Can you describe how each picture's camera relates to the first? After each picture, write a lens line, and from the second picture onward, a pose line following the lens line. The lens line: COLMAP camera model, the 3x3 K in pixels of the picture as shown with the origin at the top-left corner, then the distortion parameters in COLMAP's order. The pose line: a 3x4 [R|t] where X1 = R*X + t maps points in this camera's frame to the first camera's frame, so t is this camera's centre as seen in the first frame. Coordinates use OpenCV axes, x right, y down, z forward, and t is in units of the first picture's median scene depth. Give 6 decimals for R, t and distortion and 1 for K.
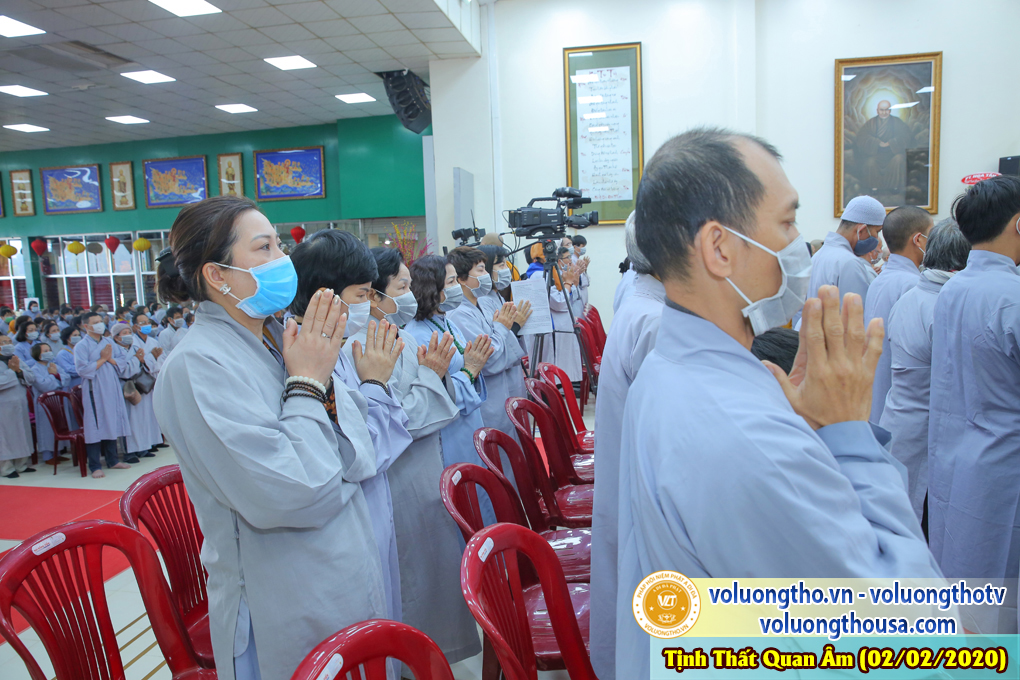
lens RADIAL K [[692.8, 0, 510.0], [0, 692.8, 340.0], [0, 0, 1]] dist [-0.076183, 0.063387]
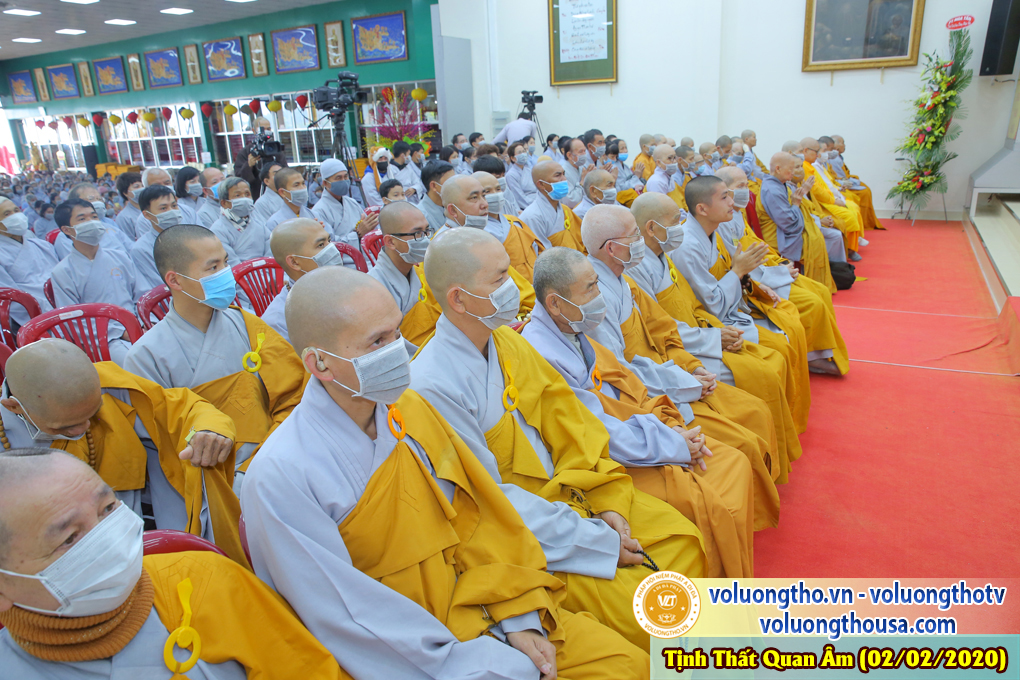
lens RADIAL K [[692.8, 0, 510.0], [0, 692.8, 340.0], [0, 0, 1]] dist [-0.076183, 0.063387]
pose [[0.947649, 0.088953, -0.306672, 0.263894], [-0.023710, 0.977365, 0.210225, -0.001079], [0.318431, -0.191949, 0.928309, -0.060294]]
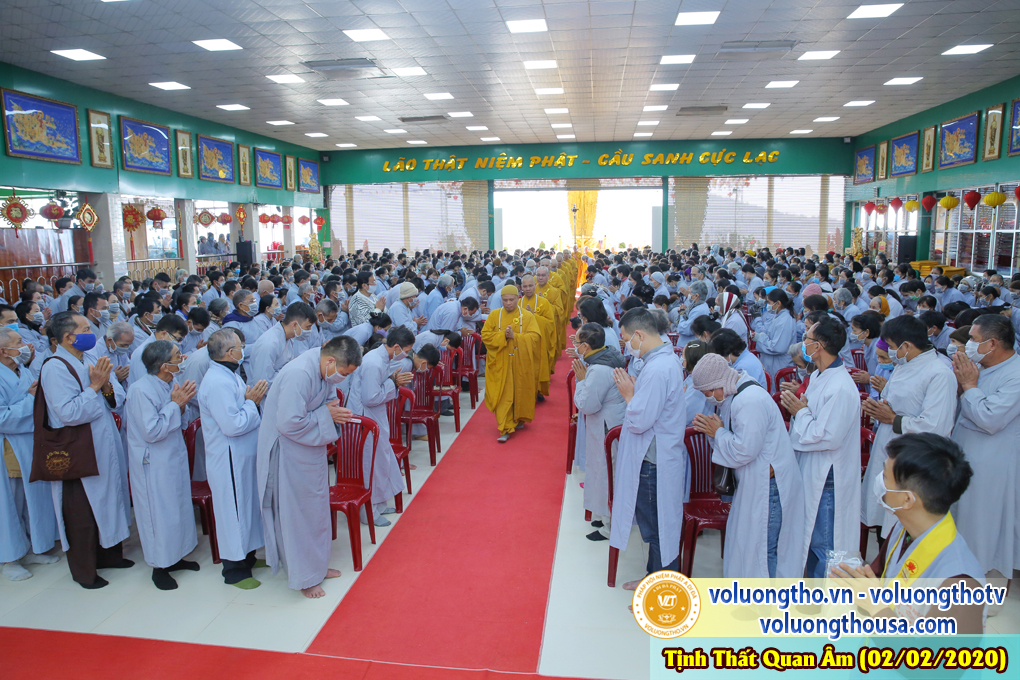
lens RADIAL K [[699.8, 0, 510.0], [0, 699.8, 340.0], [0, 0, 1]] dist [-0.091980, 0.083830]
pose [[-0.002005, -0.117936, 0.993019, -1.163402], [0.079150, 0.989887, 0.117724, -0.042369], [-0.996861, 0.078834, 0.007350, 0.450564]]
